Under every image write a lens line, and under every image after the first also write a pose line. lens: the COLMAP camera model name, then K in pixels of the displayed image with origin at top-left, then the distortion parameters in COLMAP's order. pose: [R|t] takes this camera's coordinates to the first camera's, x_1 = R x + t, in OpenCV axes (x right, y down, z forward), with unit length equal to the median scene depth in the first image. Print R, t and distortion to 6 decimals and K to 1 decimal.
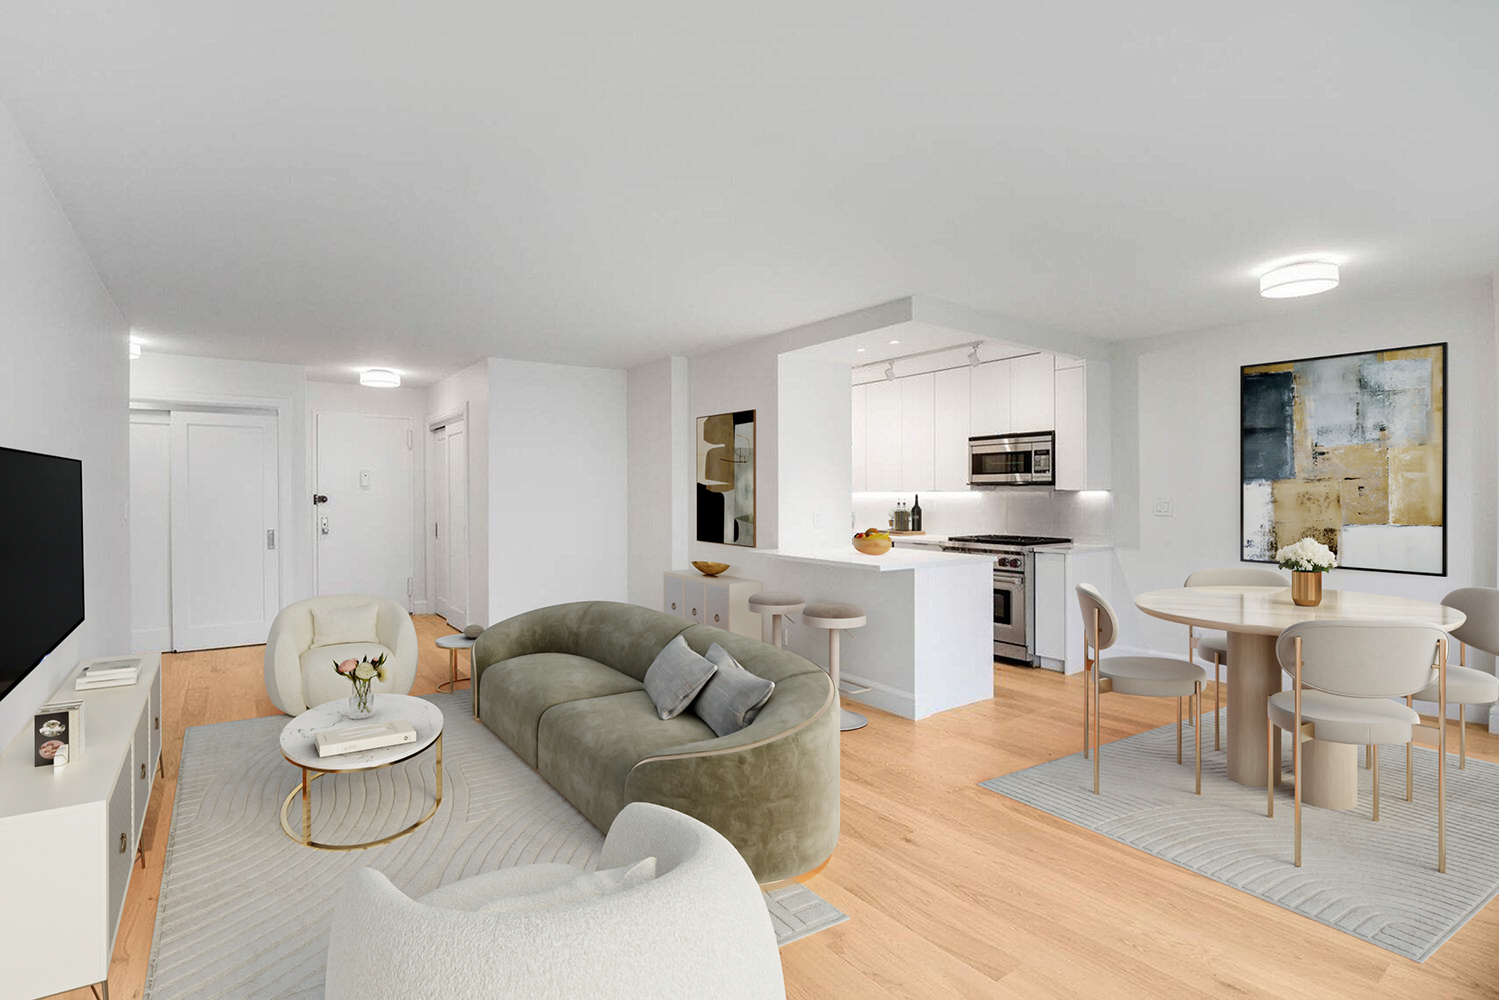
lens RADIAL K [[707.7, 0, 743.5], [0, 707.7, 480.4], [0, 0, 1]] dist [0.007374, -0.026931]
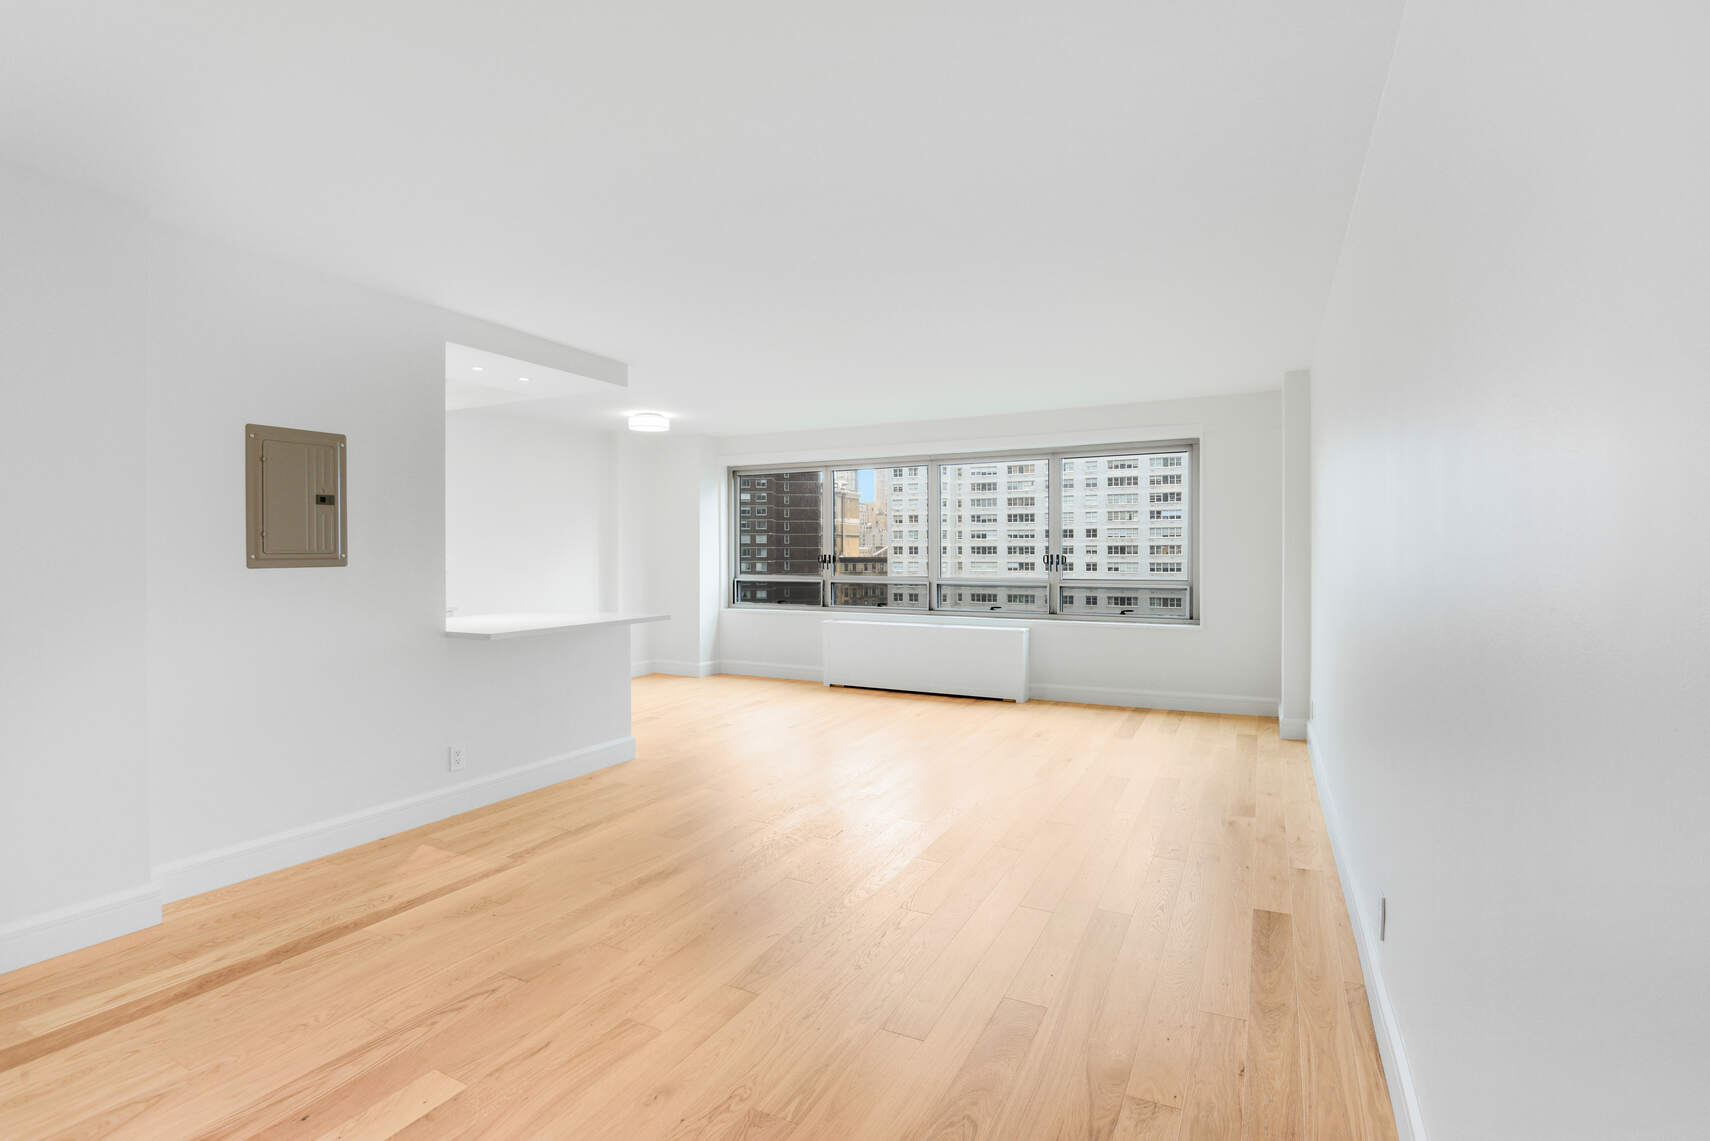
lens RADIAL K [[807.3, 0, 848.2], [0, 807.3, 548.1], [0, 0, 1]] dist [0.007374, -0.026931]
pose [[-0.447970, 0.008378, 0.894009, -0.904851], [-0.010212, 0.999843, -0.014487, 0.028248], [-0.893990, -0.015619, -0.447814, 1.130457]]
